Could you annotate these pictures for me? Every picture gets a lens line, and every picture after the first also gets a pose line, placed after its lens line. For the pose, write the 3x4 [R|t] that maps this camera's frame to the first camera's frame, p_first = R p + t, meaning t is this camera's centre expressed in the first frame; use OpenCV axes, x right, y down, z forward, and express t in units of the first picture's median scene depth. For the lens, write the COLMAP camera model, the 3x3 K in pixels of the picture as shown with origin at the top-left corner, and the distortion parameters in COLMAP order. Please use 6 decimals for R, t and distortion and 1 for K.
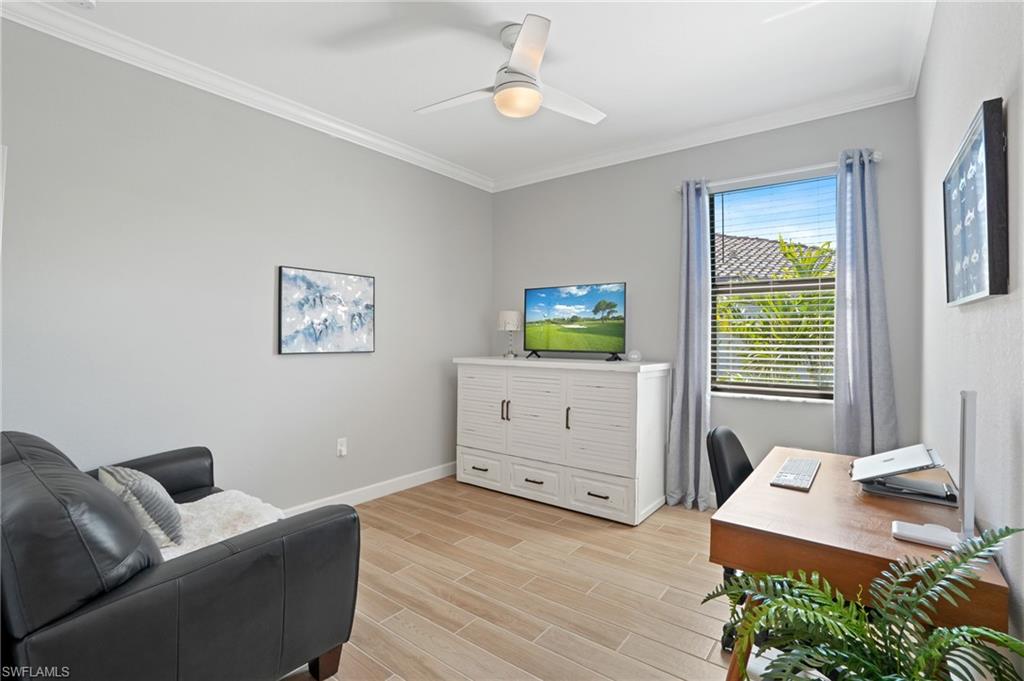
lens RADIAL K [[475.0, 0, 512.0], [0, 475.0, 340.5], [0, 0, 1]] dist [-0.069785, 0.025714]
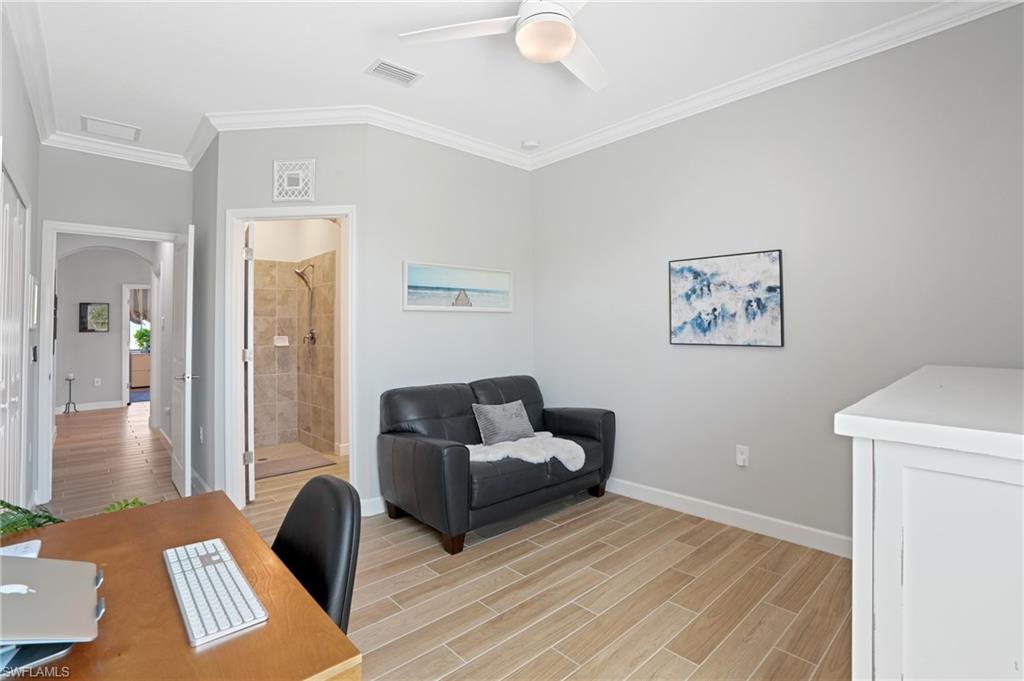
lens RADIAL K [[478.7, 0, 515.8], [0, 478.7, 309.7], [0, 0, 1]] dist [-0.057333, 0.000213]
pose [[-0.161184, -0.038313, -0.986180, 0.591278], [-0.004896, 0.999265, -0.038021, -0.005343], [0.986912, -0.001300, -0.161253, 0.770453]]
